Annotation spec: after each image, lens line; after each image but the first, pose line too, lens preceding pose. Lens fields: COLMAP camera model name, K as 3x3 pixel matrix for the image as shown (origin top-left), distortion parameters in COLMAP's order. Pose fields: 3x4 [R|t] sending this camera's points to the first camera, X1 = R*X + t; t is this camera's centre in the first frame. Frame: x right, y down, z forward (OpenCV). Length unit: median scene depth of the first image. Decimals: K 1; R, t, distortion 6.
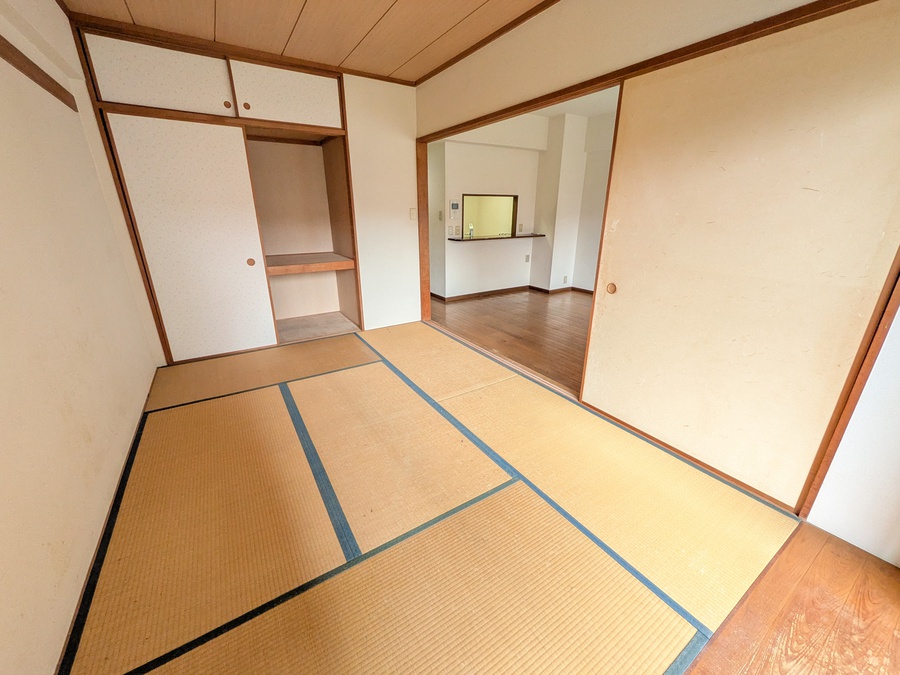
lens RADIAL K [[358.9, 0, 448.8], [0, 358.9, 336.6], [0, 0, 1]] dist [0.001913, 0.000821]
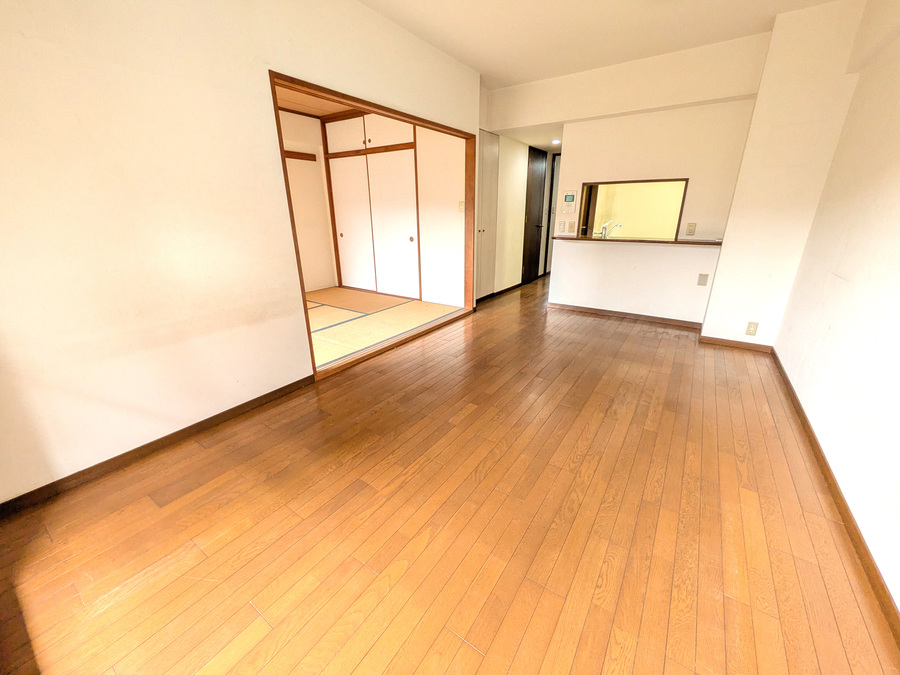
lens RADIAL K [[358.9, 0, 448.8], [0, 358.9, 336.1], [0, 0, 1]] dist [0.001913, 0.000821]
pose [[0.393794, 0.311231, -0.864905, 0.950941], [-0.299078, 0.933118, 0.199606, -0.183103], [0.869183, 0.180070, 0.460539, 0.537887]]
